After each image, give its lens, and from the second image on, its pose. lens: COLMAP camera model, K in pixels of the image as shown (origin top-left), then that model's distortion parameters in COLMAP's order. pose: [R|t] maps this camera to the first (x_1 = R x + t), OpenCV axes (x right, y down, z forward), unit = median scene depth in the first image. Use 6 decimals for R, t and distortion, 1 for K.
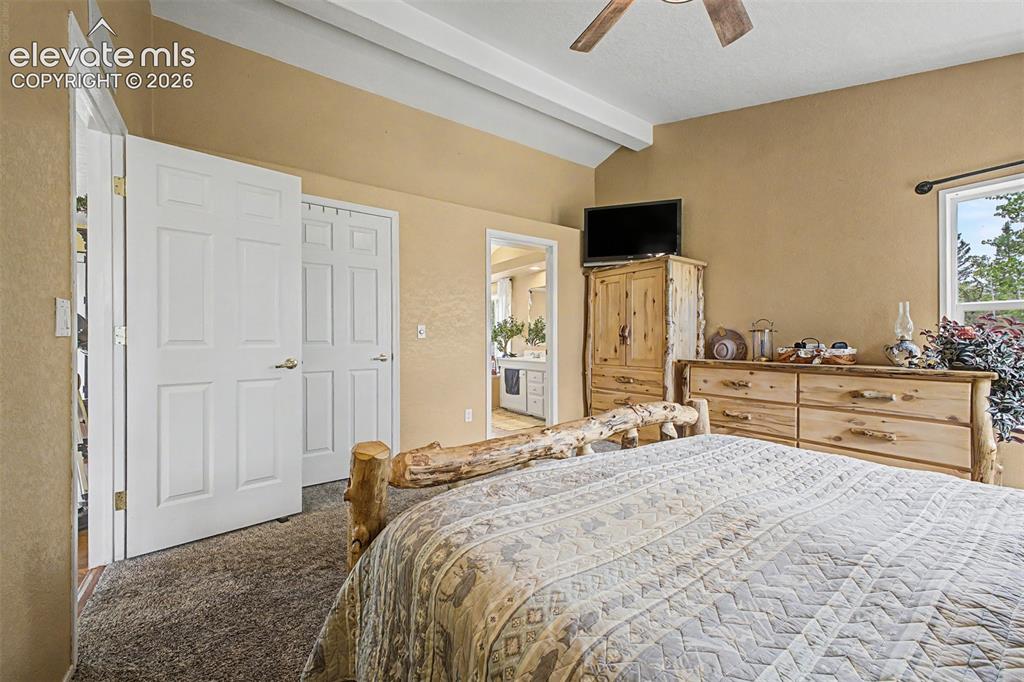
lens RADIAL K [[403.3, 0, 519.7], [0, 403.3, 337.2], [0, 0, 1]] dist [0.003055, -0.000809]
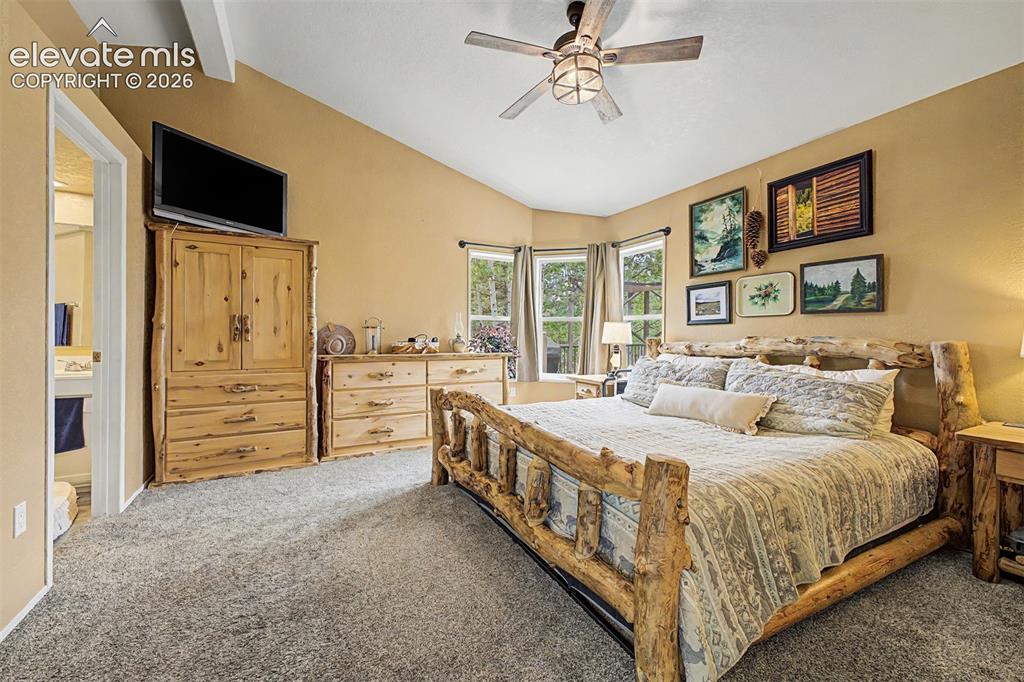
lens RADIAL K [[403.3, 0, 512.9], [0, 403.3, 336.2], [0, 0, 1]] dist [0.003055, -0.000809]
pose [[0.110724, 0.002700, 0.993847, -0.419971], [-0.011103, 0.999937, -0.001480, 0.005029], [-0.993789, -0.010871, 0.110747, 0.411917]]
